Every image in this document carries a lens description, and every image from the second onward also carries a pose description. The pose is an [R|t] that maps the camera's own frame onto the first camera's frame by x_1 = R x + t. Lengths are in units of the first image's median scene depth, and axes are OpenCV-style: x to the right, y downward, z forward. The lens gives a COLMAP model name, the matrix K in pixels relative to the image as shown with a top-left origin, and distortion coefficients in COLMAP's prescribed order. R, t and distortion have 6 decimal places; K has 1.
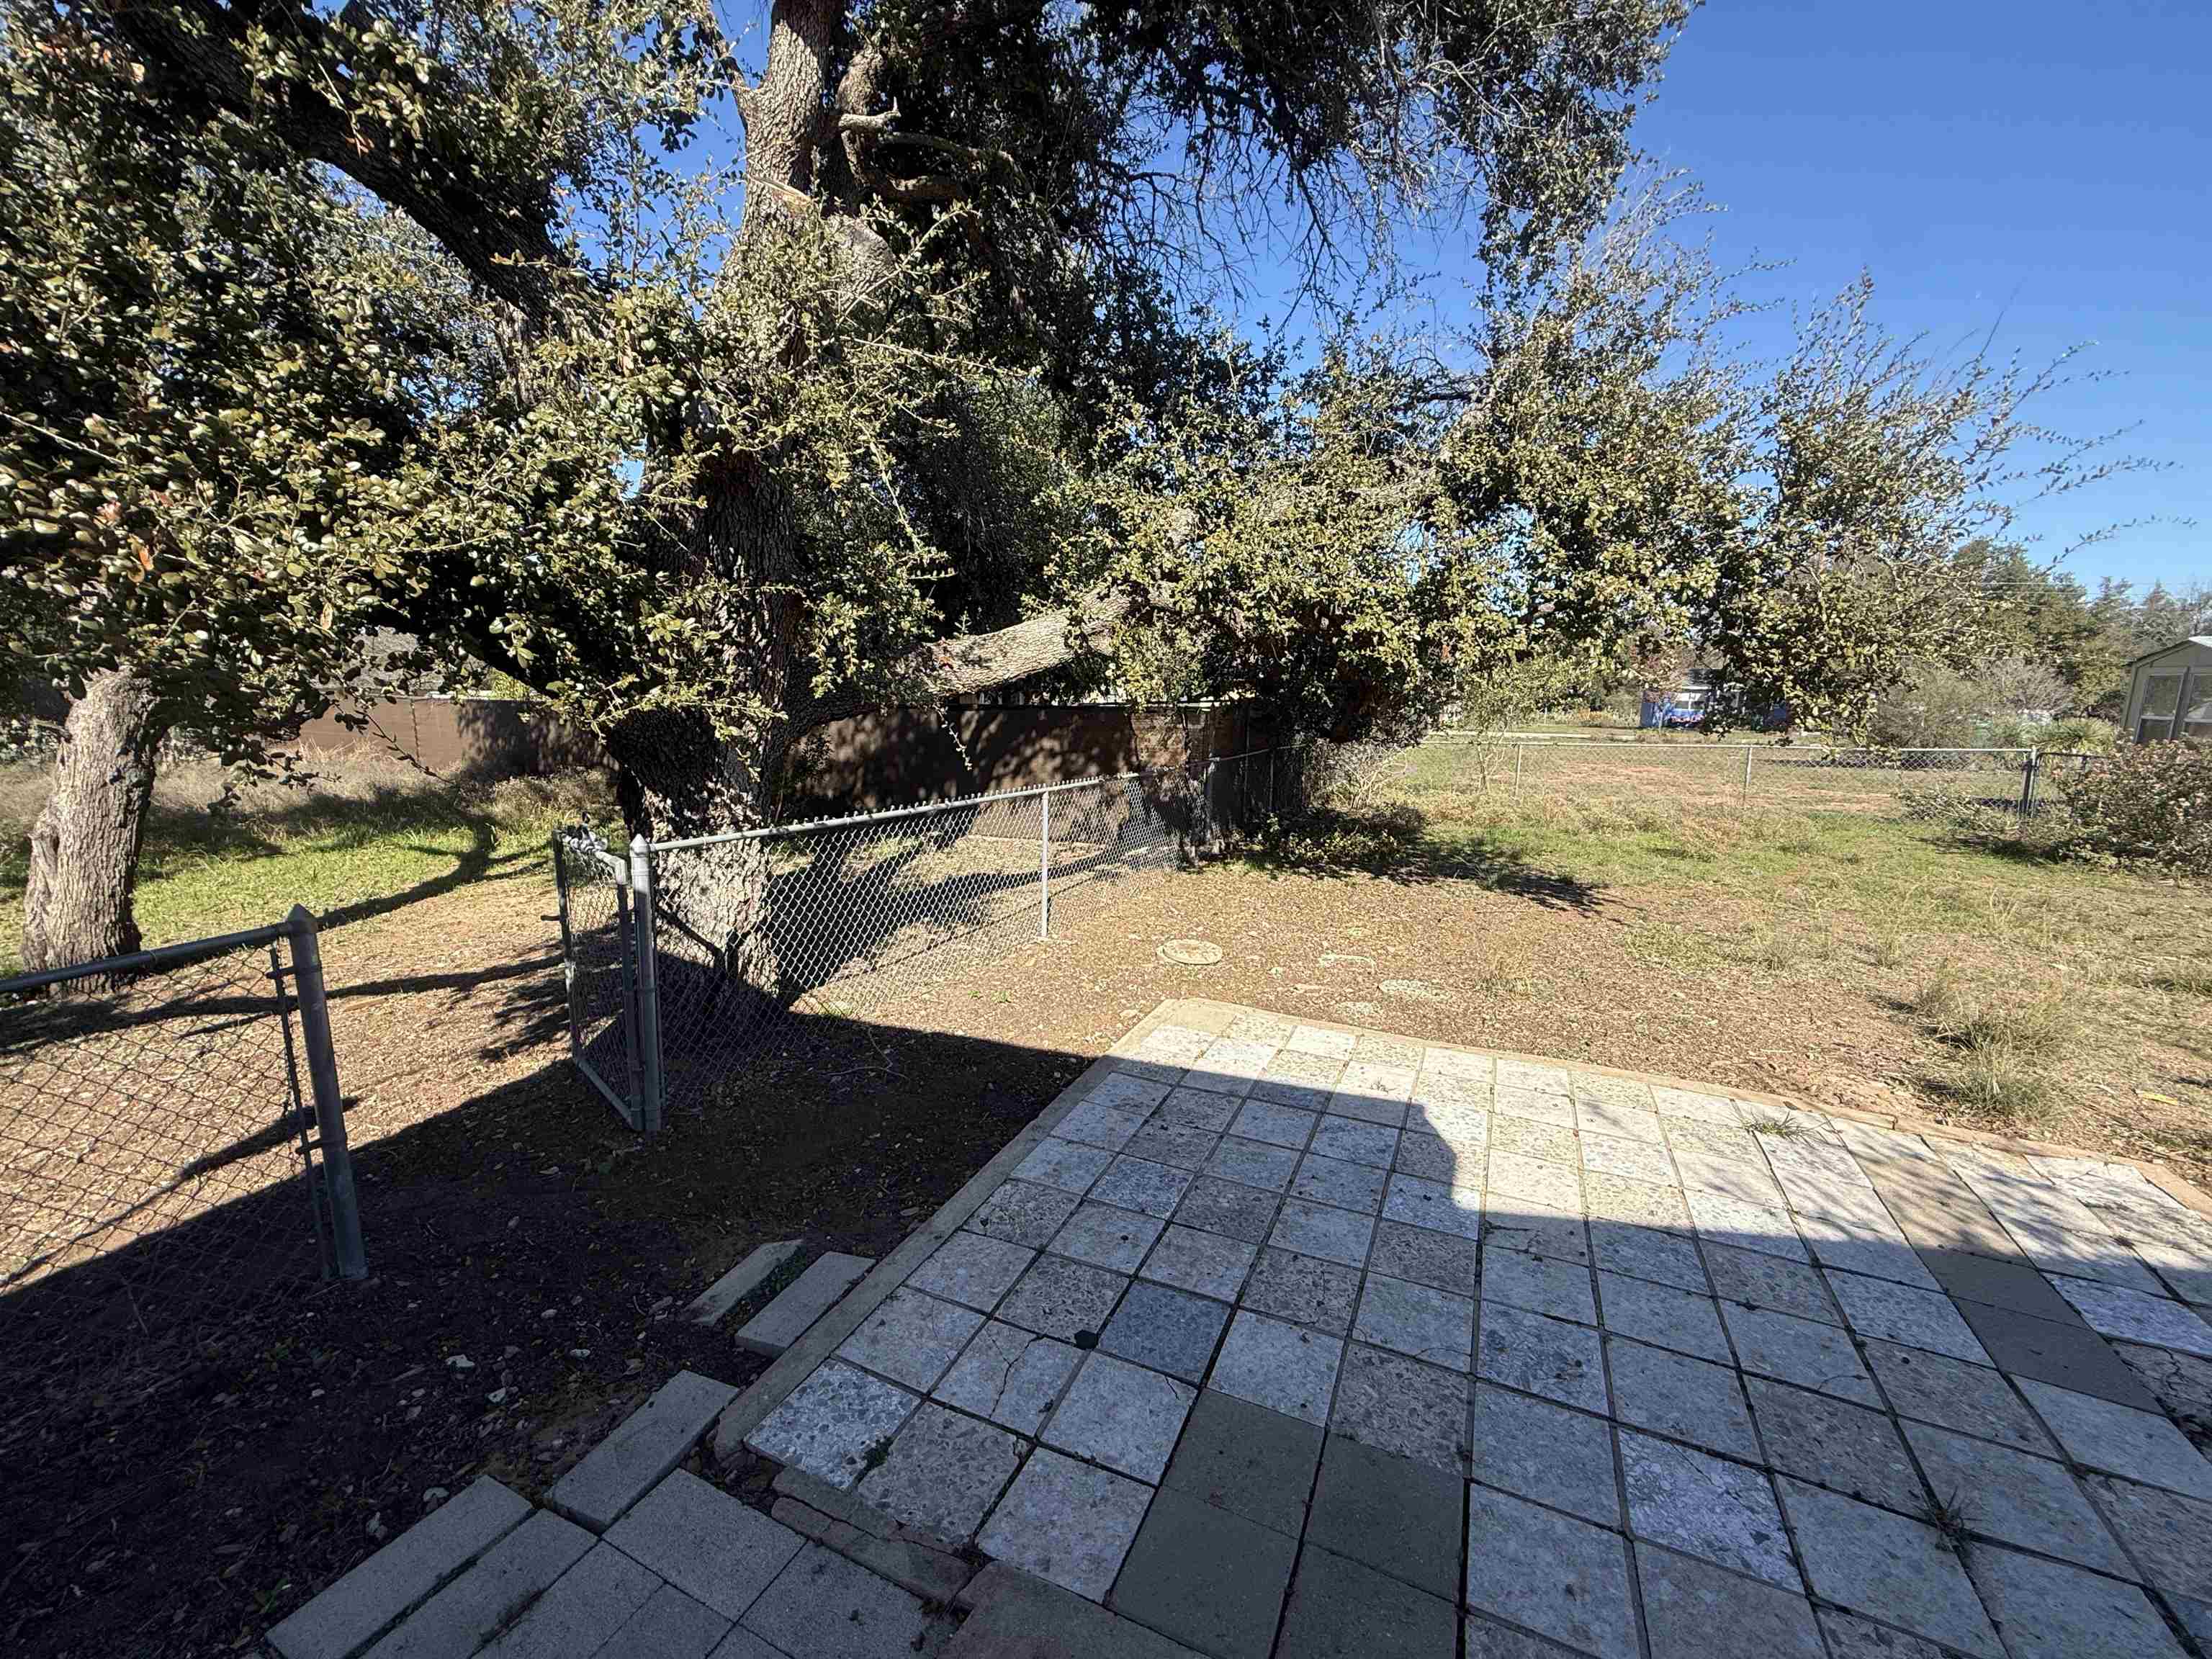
lens RADIAL K [[873.3, 0, 1103.4], [0, 873.3, 830.3], [0, 0, 1]] dist [0.000138, 0.000738]
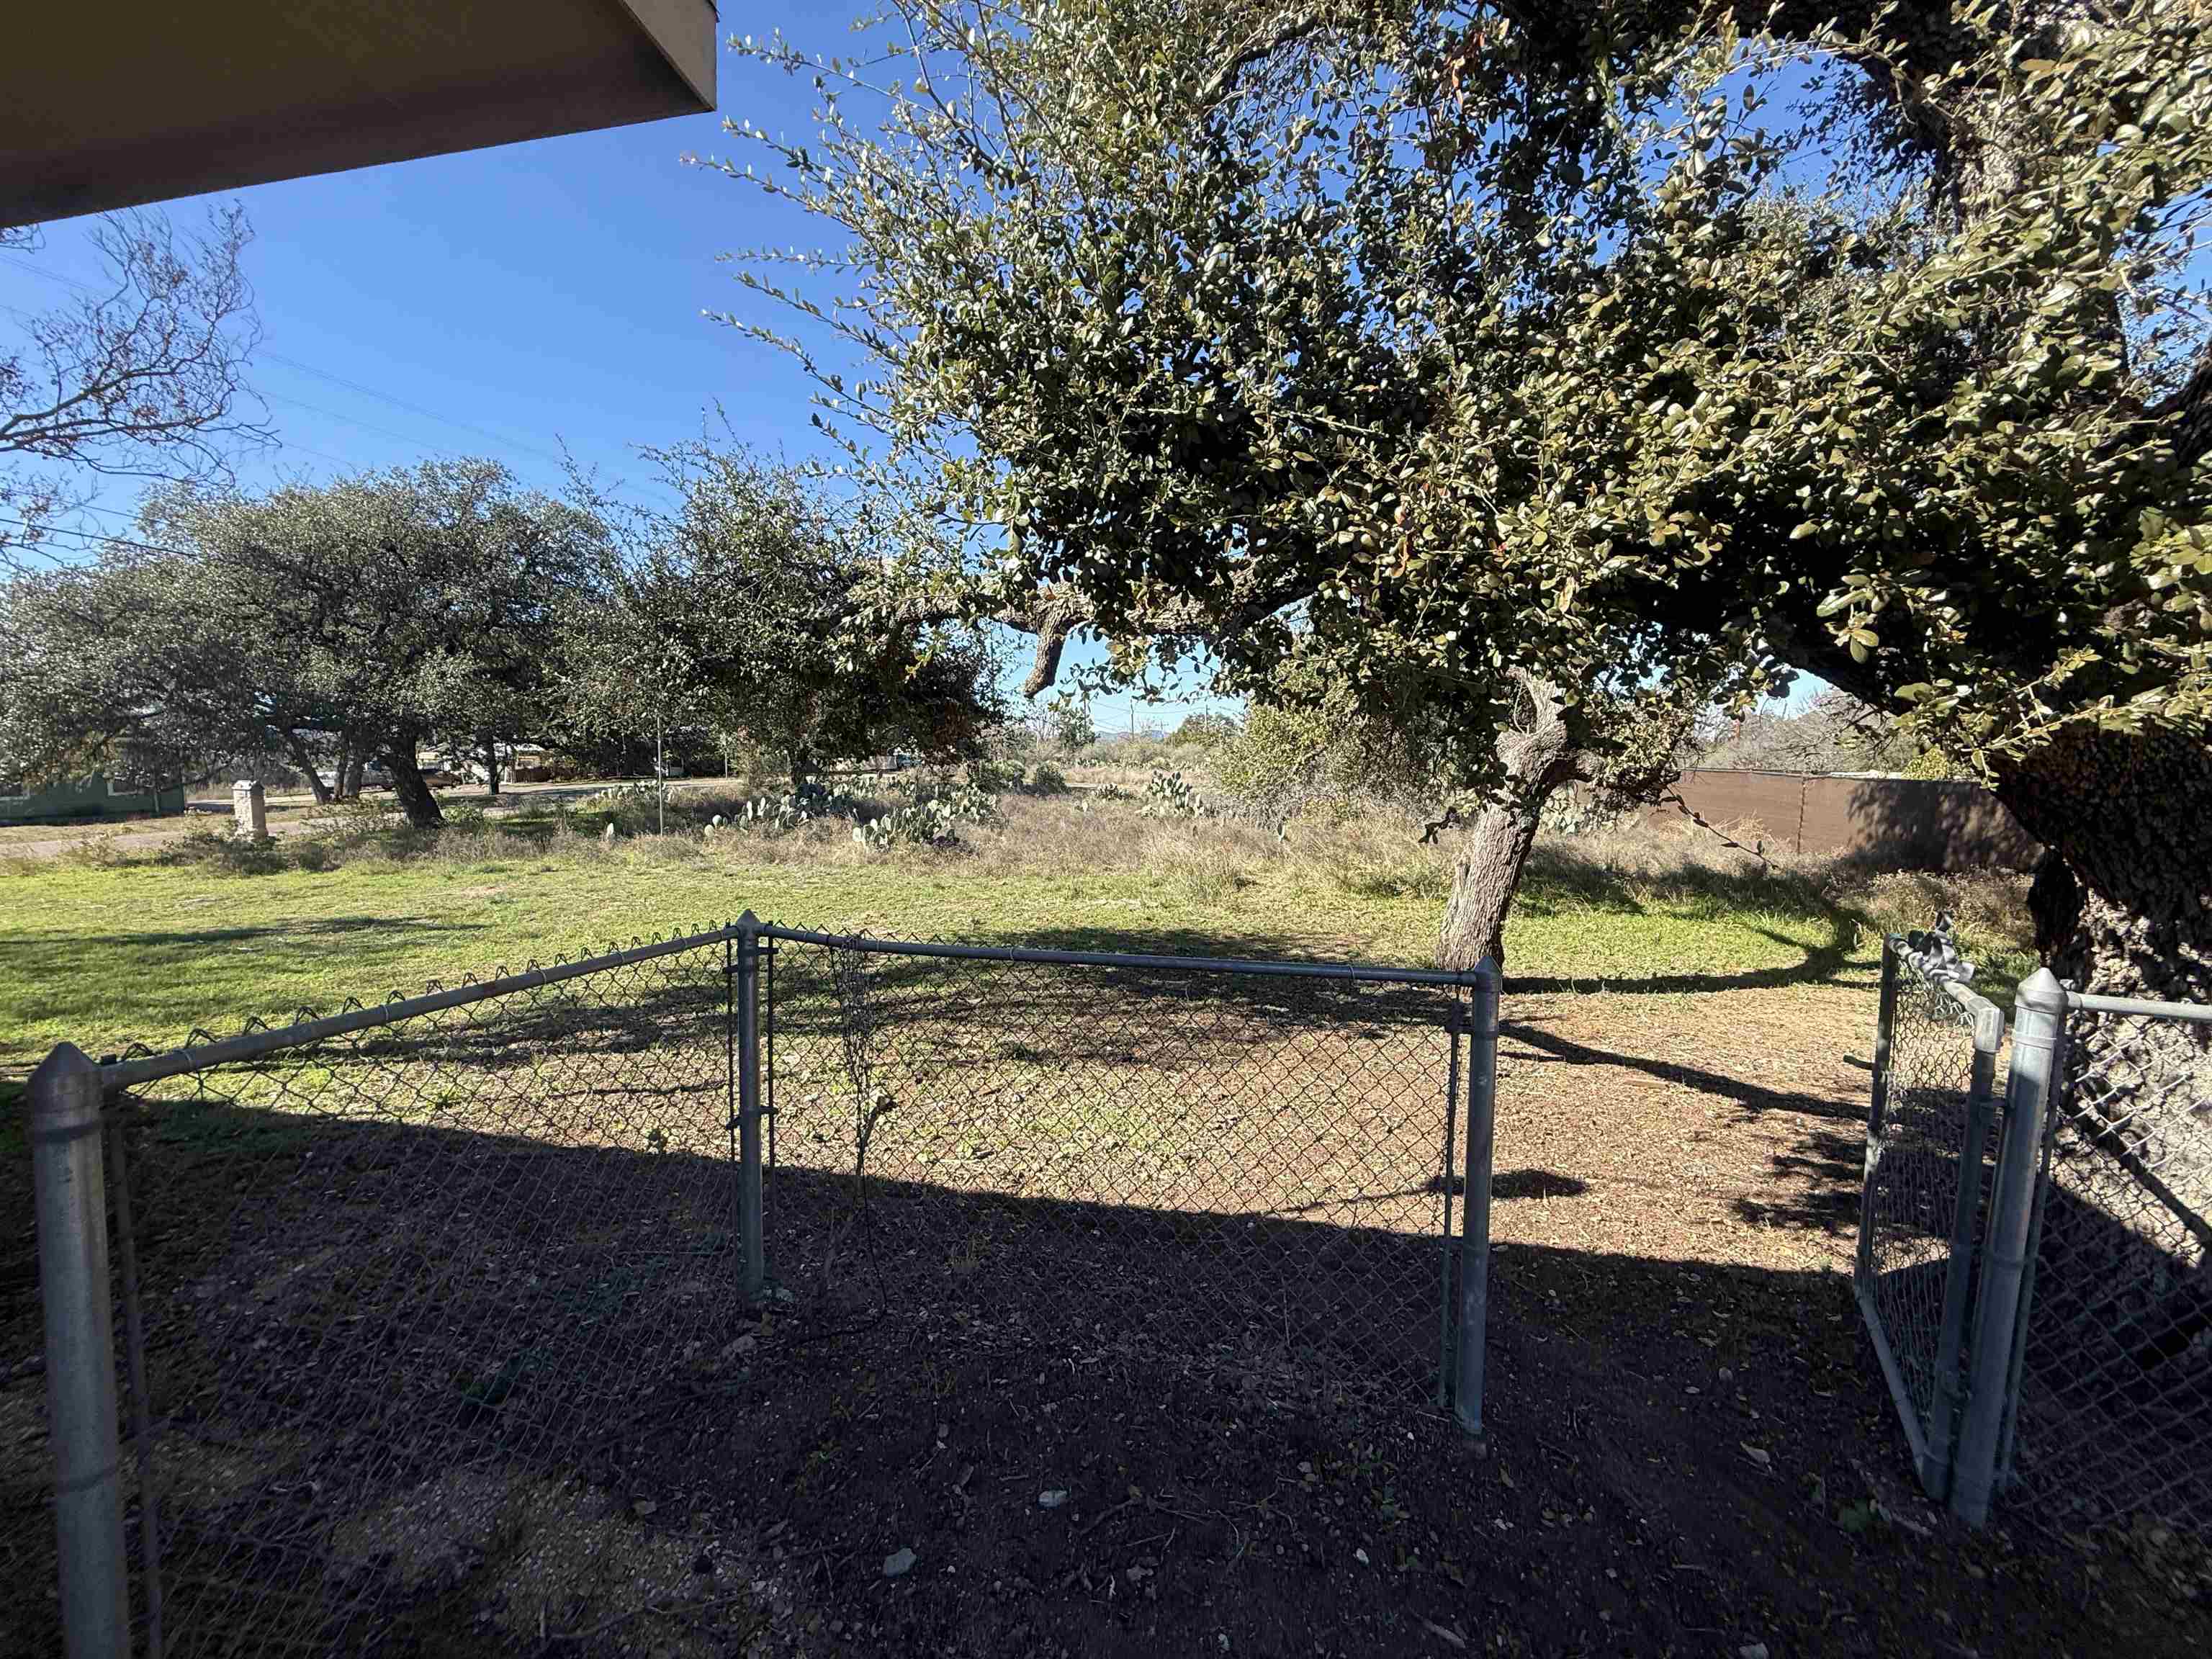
lens RADIAL K [[873.3, 0, 1103.4], [0, 873.3, 829.4], [0, 0, 1]] dist [0.000138, 0.000738]
pose [[0.215117, 0.074676, -0.973729, -0.118962], [-0.172568, 0.984289, 0.037362, 0.000171], [0.961221, 0.159997, 0.224624, 0.261414]]
